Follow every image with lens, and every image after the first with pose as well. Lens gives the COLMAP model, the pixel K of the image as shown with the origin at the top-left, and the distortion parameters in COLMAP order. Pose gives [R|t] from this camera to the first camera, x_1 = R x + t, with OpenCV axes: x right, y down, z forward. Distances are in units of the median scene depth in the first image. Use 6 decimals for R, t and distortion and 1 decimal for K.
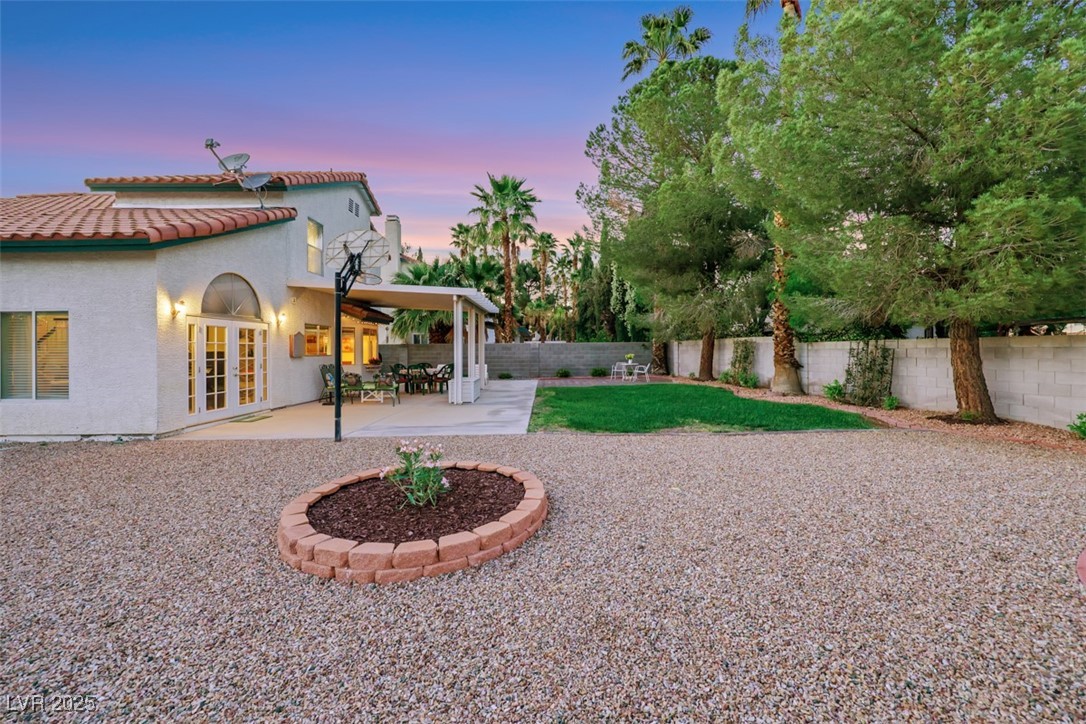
lens RADIAL K [[442.9, 0, 547.0], [0, 442.9, 349.0], [0, 0, 1]] dist [-0.000161, -0.000094]
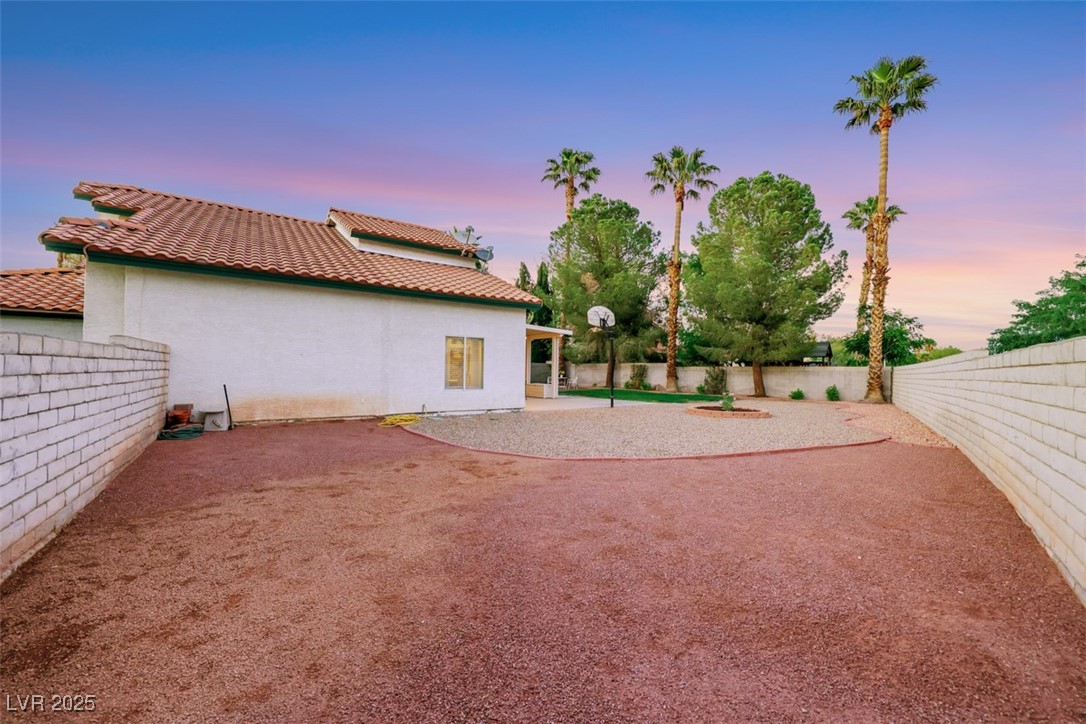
lens RADIAL K [[445.2, 0, 547.2], [0, 445.2, 372.2], [0, 0, 1]] dist [0.002930, 0.000128]
pose [[0.818388, 0.017691, 0.574394, -1.373653], [-0.021057, 0.999778, -0.000792, 0.031240], [-0.574280, -0.011447, 0.818579, -0.411562]]
